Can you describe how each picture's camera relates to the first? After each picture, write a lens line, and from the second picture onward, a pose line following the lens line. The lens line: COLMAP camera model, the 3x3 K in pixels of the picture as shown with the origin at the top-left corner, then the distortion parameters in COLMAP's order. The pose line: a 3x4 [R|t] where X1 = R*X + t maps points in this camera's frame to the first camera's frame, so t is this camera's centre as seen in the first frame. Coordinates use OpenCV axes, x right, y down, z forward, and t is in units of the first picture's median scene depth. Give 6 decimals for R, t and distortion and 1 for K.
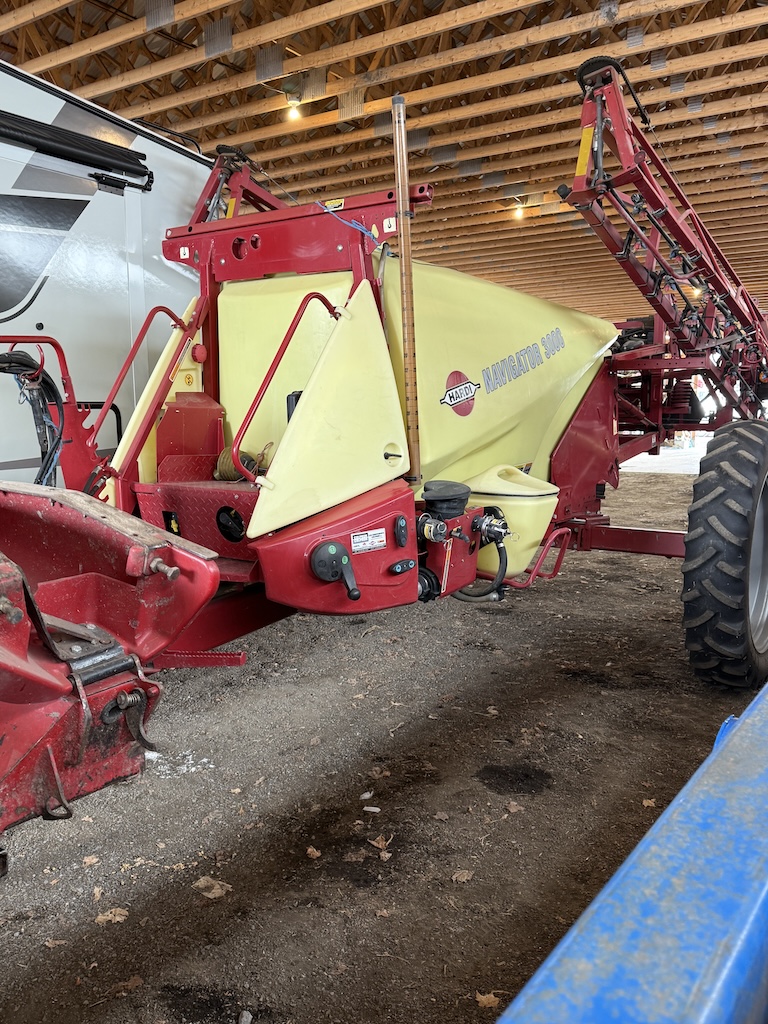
lens RADIAL K [[835.5, 0, 385.8], [0, 835.5, 517.5], [0, 0, 1]] dist [0.071153, -0.009747]
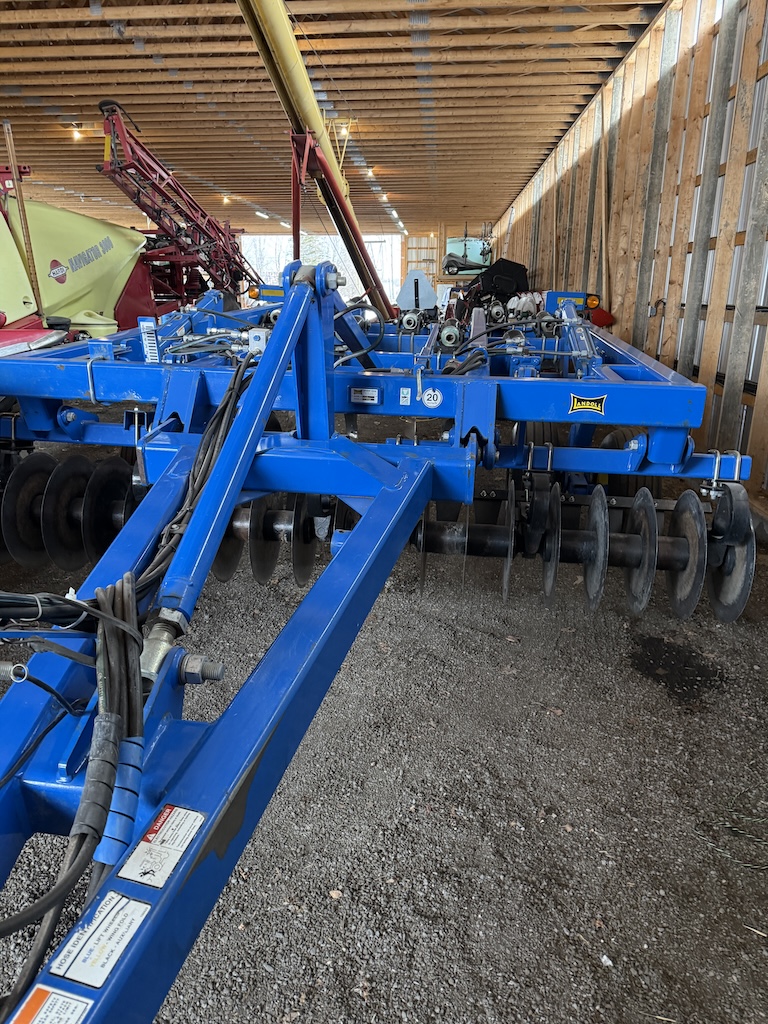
lens RADIAL K [[729.4, 0, 382.6], [0, 729.4, 512.1], [0, 0, 1]] dist [0.009408, -0.012276]
pose [[0.873651, -0.138485, 0.466428, -0.119679], [0.061635, 0.982416, 0.176238, 0.145503], [-0.482633, -0.125222, 0.866825, -0.894286]]
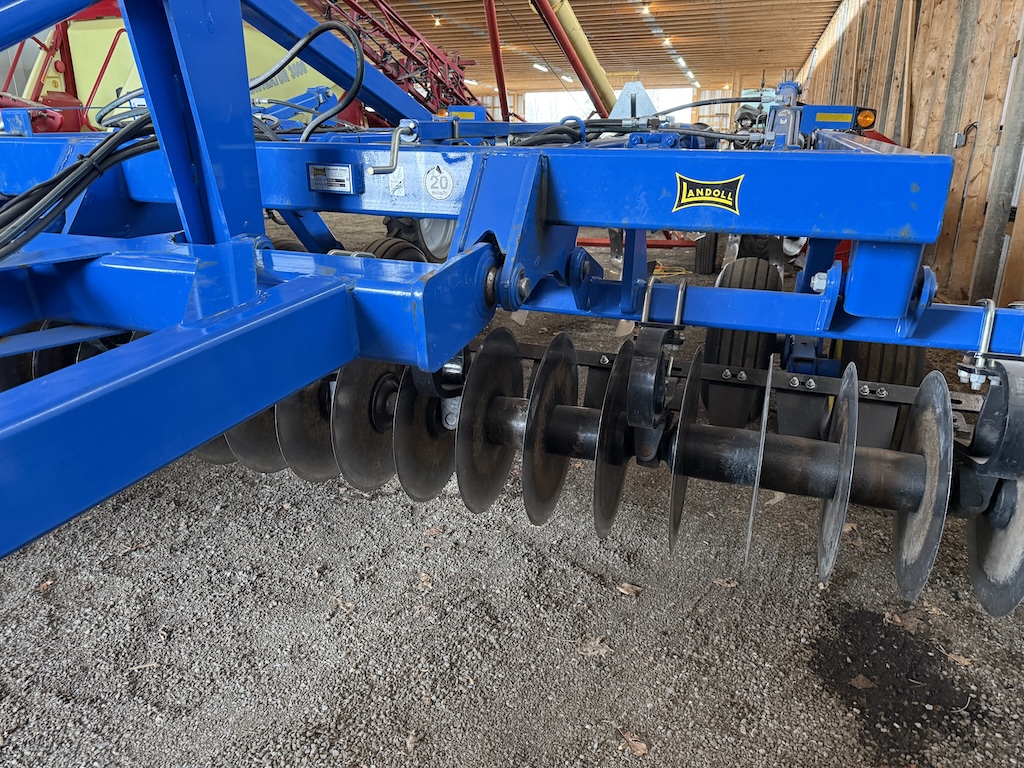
lens RADIAL K [[729.4, 0, 520.2], [0, 729.4, 391.6], [0, 0, 1]] dist [0.009408, -0.012276]
pose [[0.956581, -0.090570, 0.277037, 0.185717], [0.040333, 0.982484, 0.181932, 0.205254], [-0.288662, -0.162859, 0.943478, -0.708690]]
